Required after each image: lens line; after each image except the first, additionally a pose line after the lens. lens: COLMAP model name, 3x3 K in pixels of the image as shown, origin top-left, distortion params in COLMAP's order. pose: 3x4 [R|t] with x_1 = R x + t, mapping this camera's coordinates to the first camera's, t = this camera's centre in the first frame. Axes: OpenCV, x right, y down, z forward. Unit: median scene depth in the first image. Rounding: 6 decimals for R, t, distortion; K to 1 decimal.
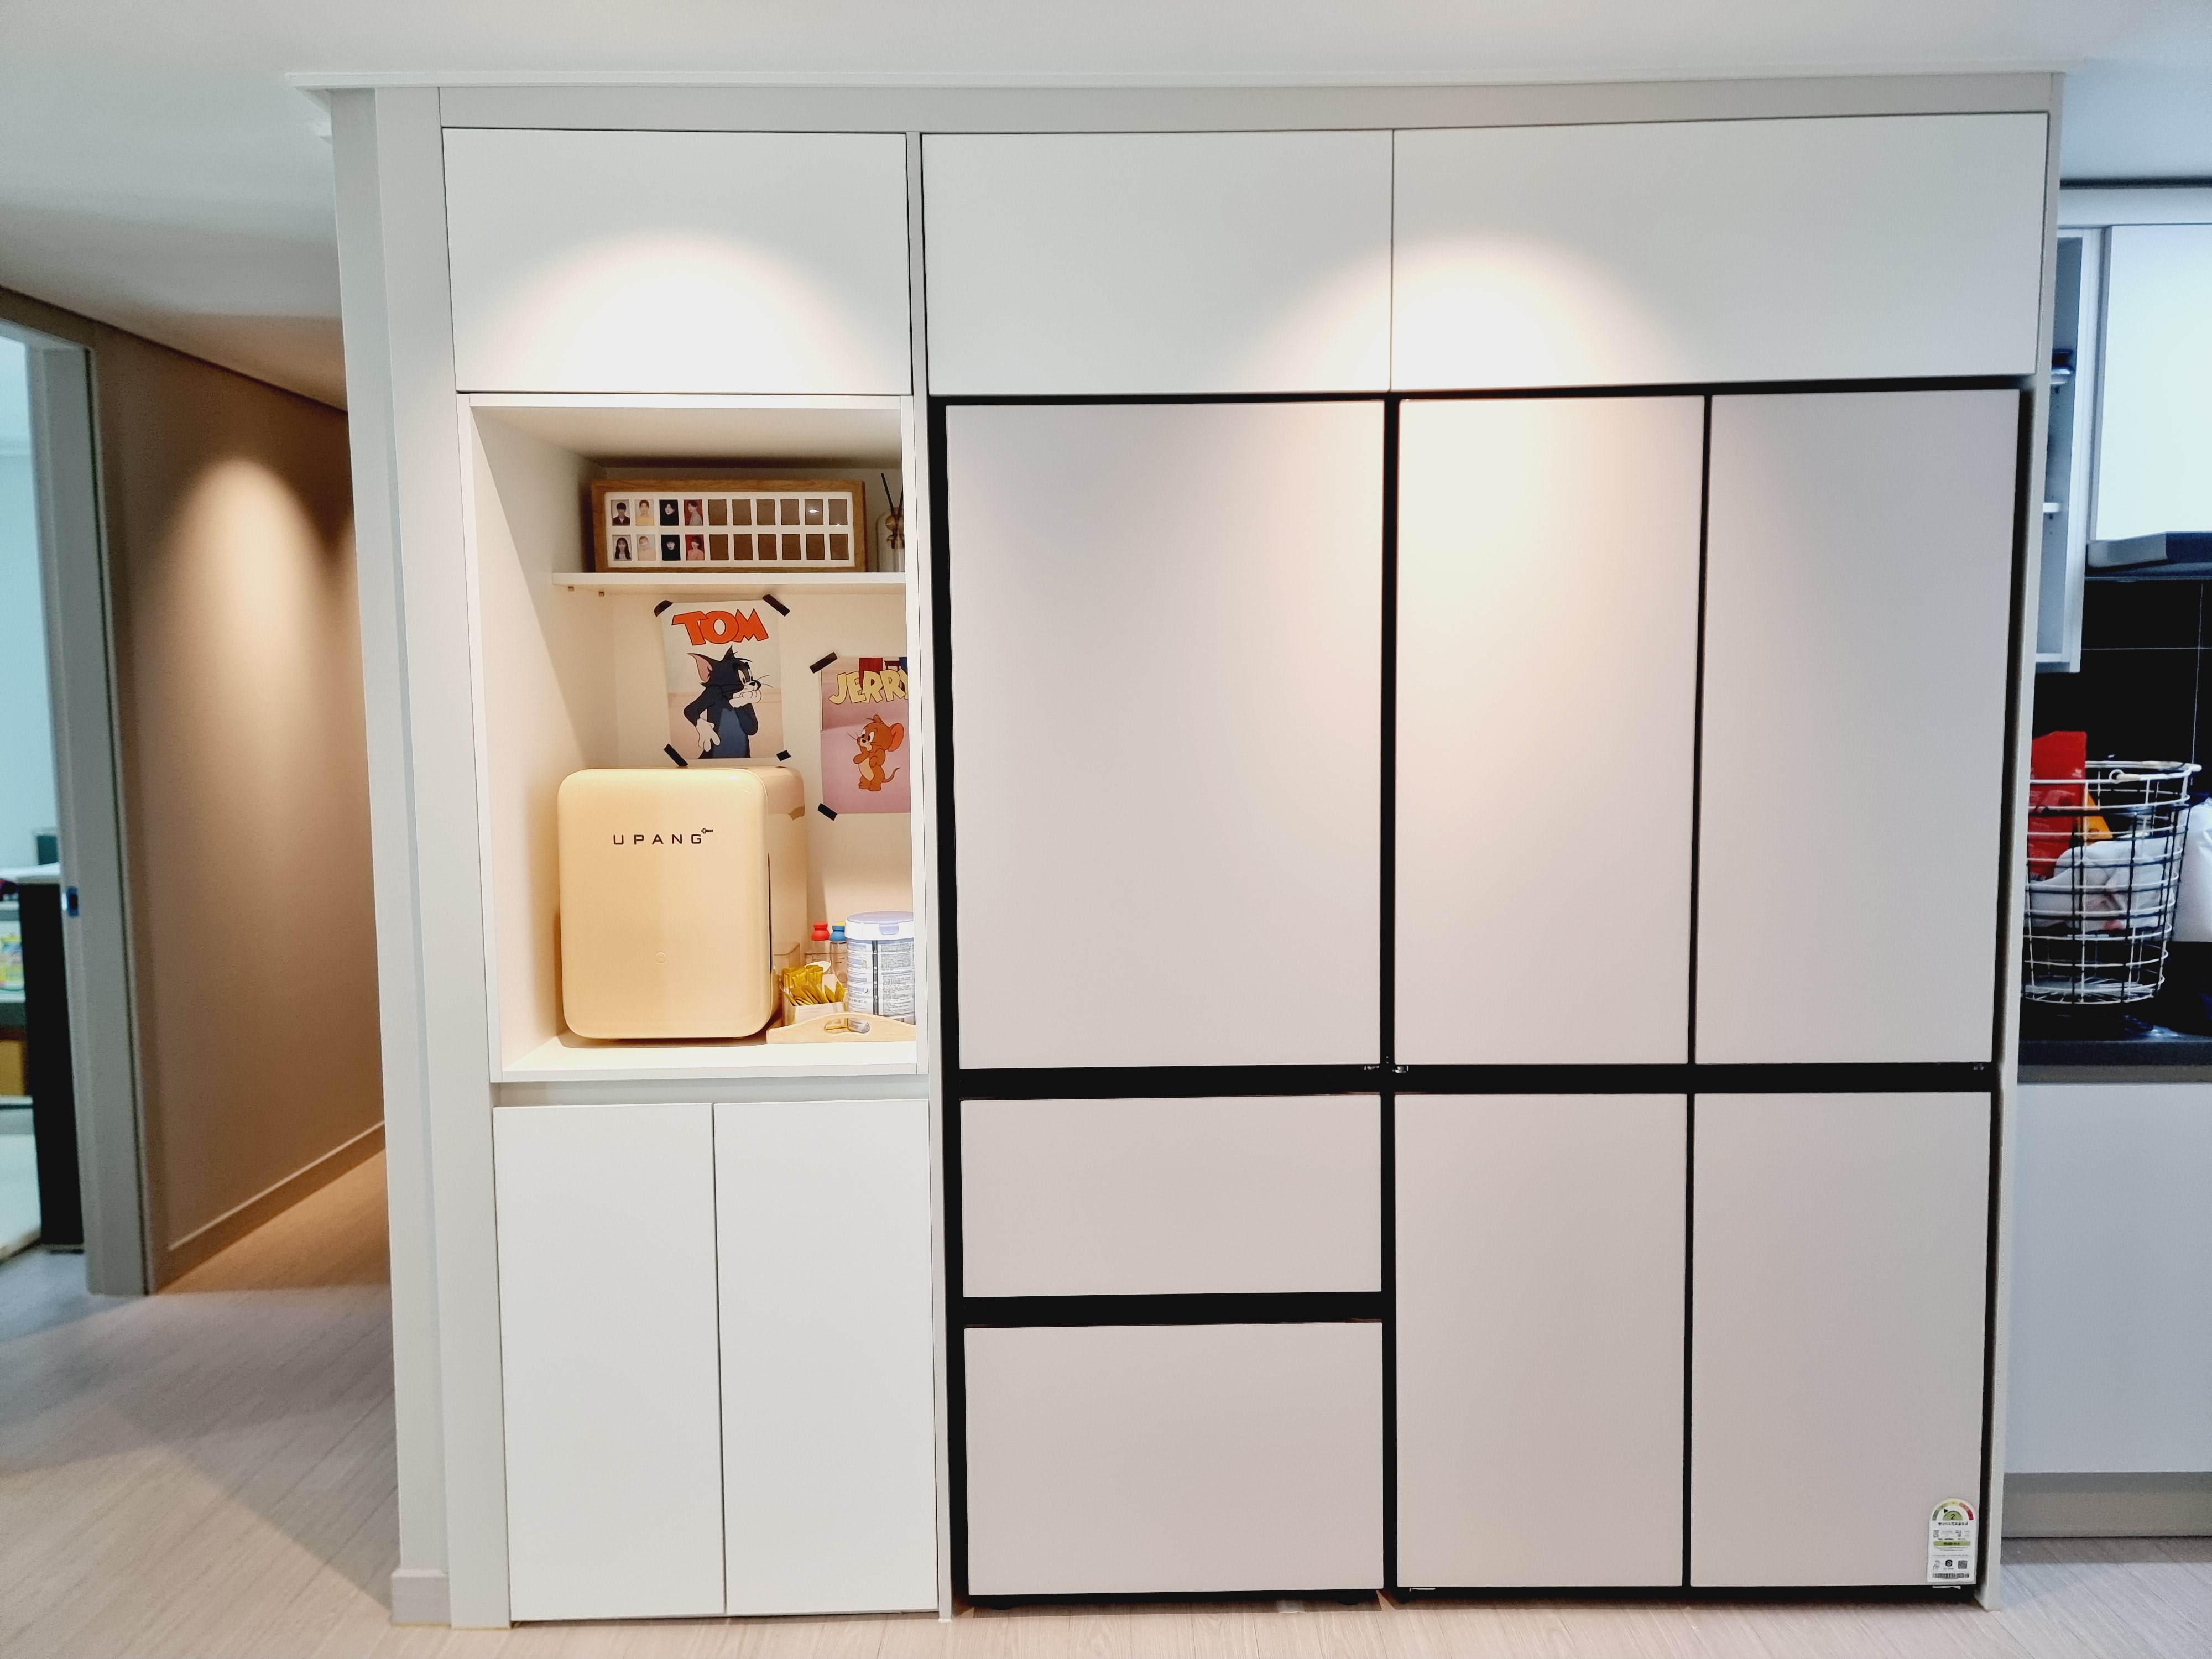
lens RADIAL K [[1541.4, 0, 1106.0], [0, 1541.4, 829.5], [0, 0, 1]] dist [0.072690, -0.049694]
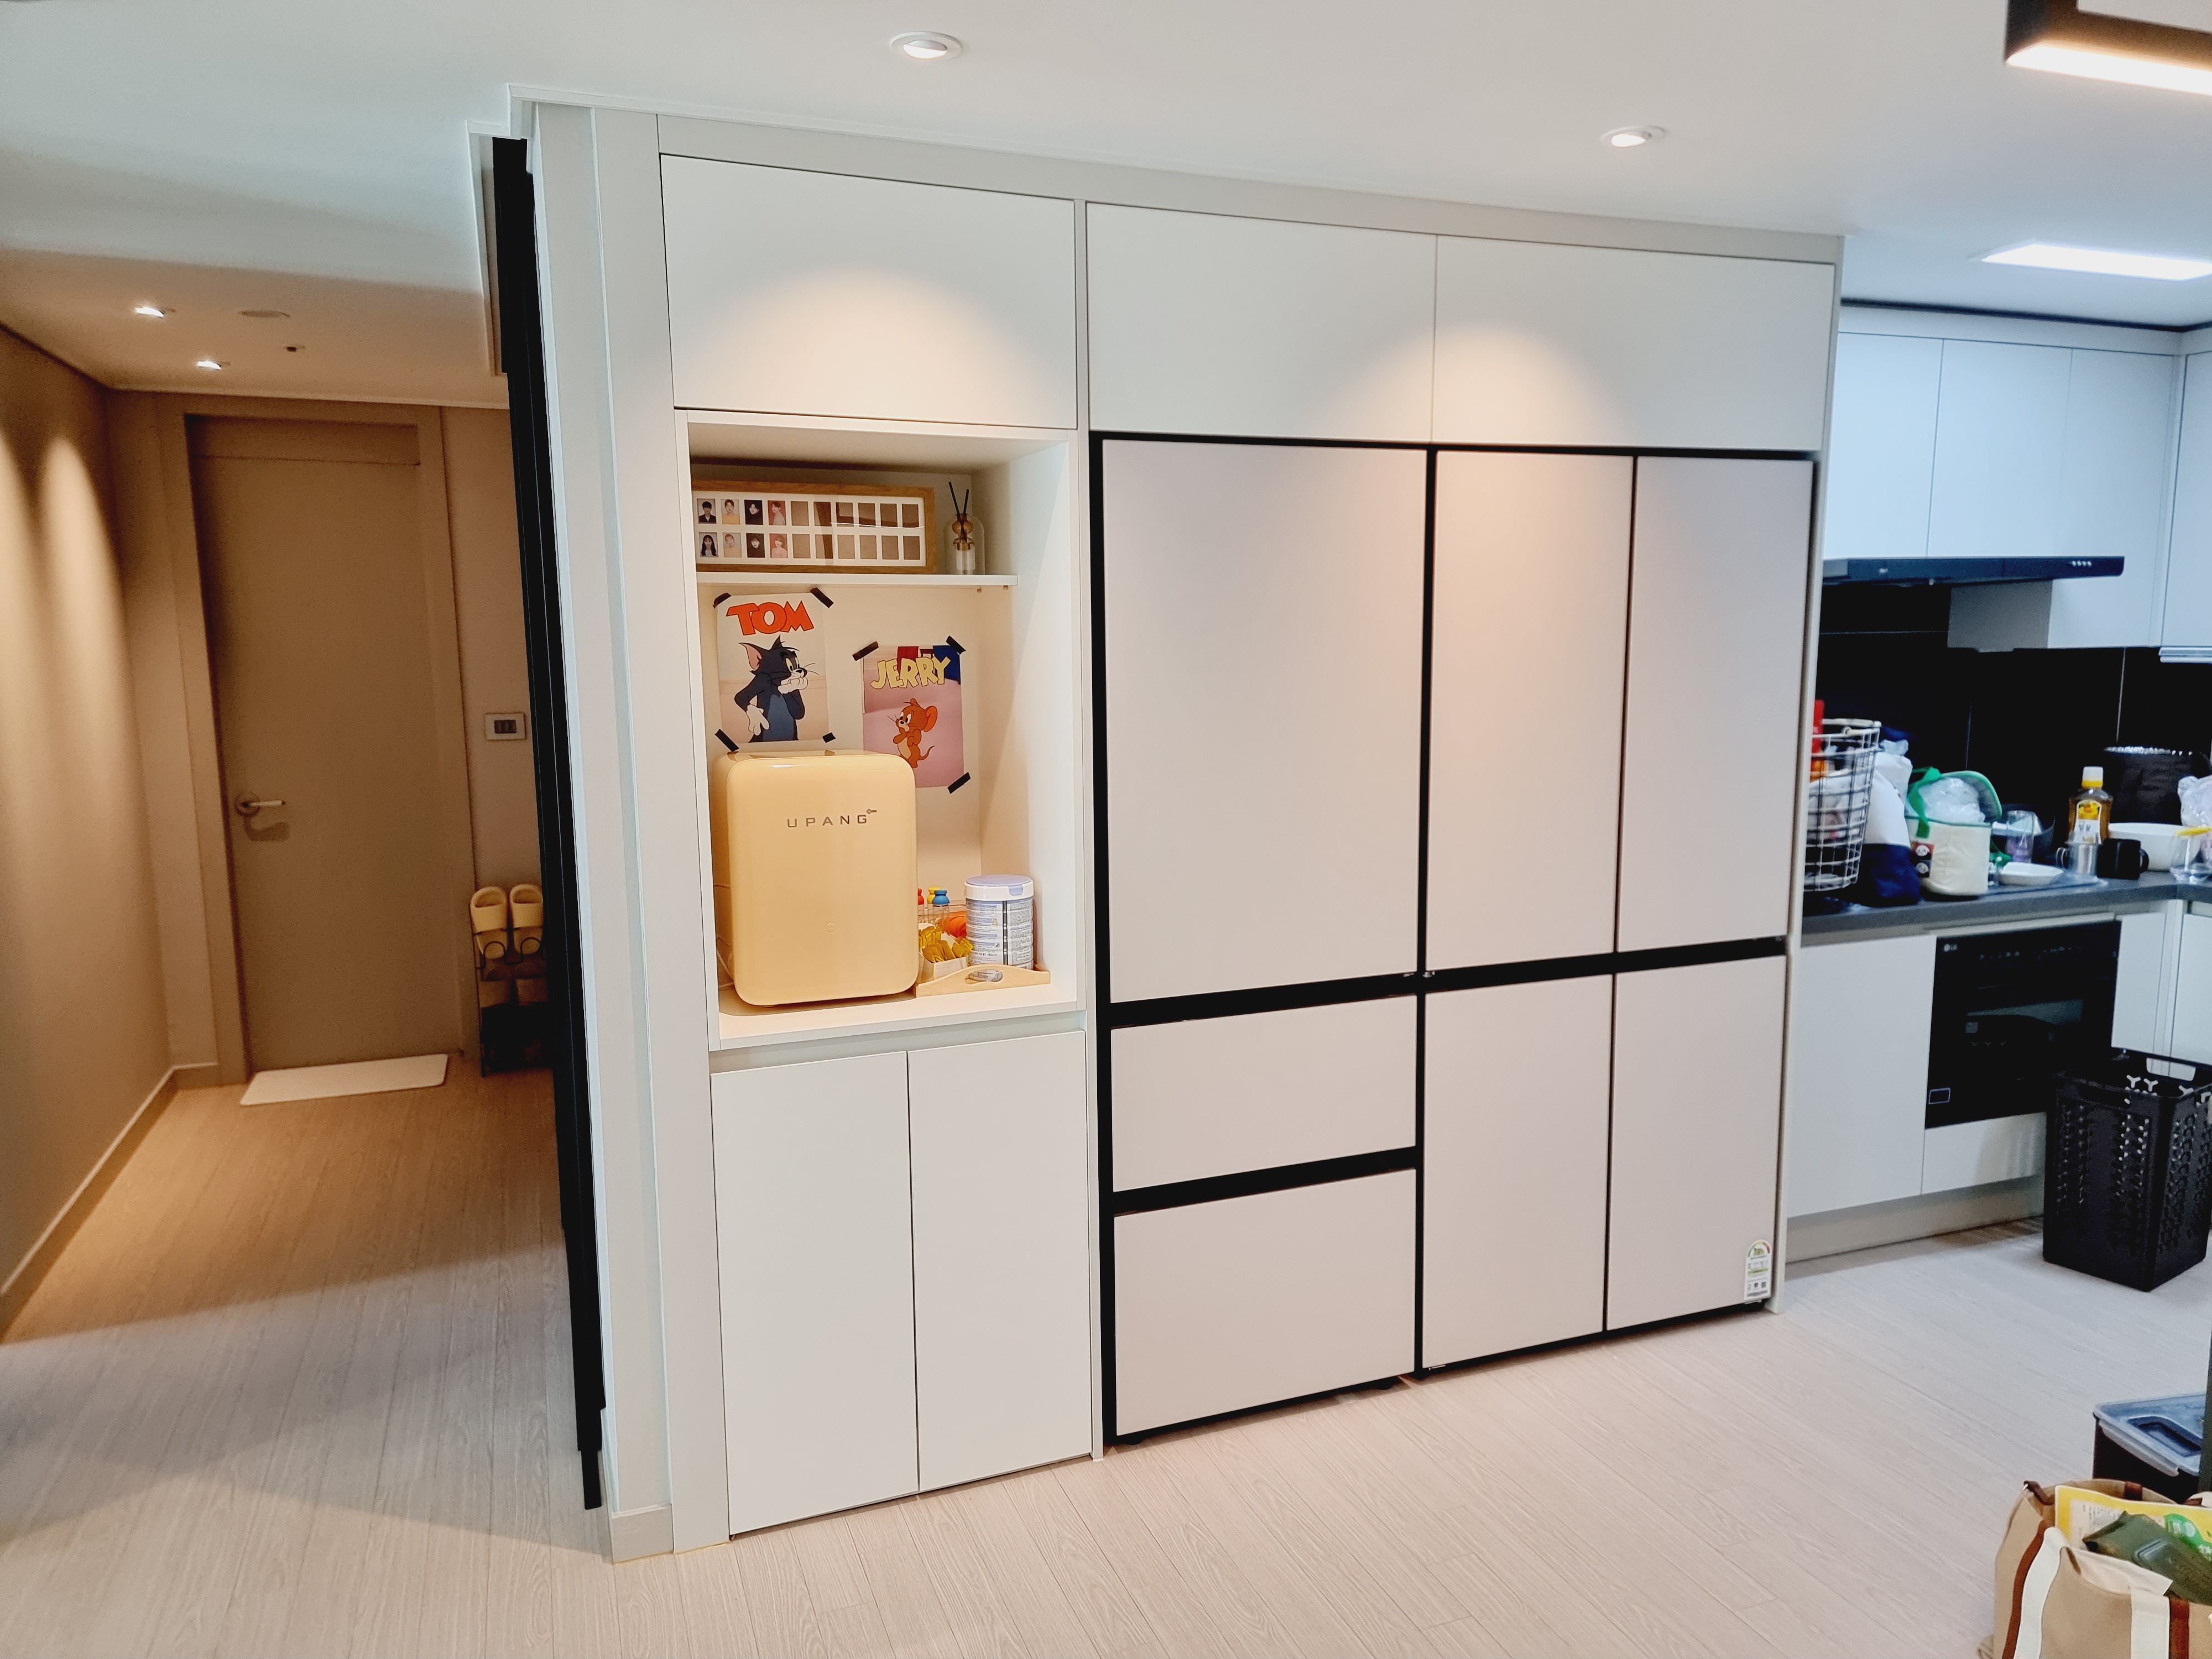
lens RADIAL K [[1556.5, 0, 1106.5], [0, 1556.5, 855.5], [0, 0, 1]] dist [0.077211, -0.052893]
pose [[0.931718, -0.052205, 0.359410, -0.481807], [0.033229, 0.997718, 0.058780, -0.026516], [-0.361658, -0.042824, 0.931327, -0.100313]]
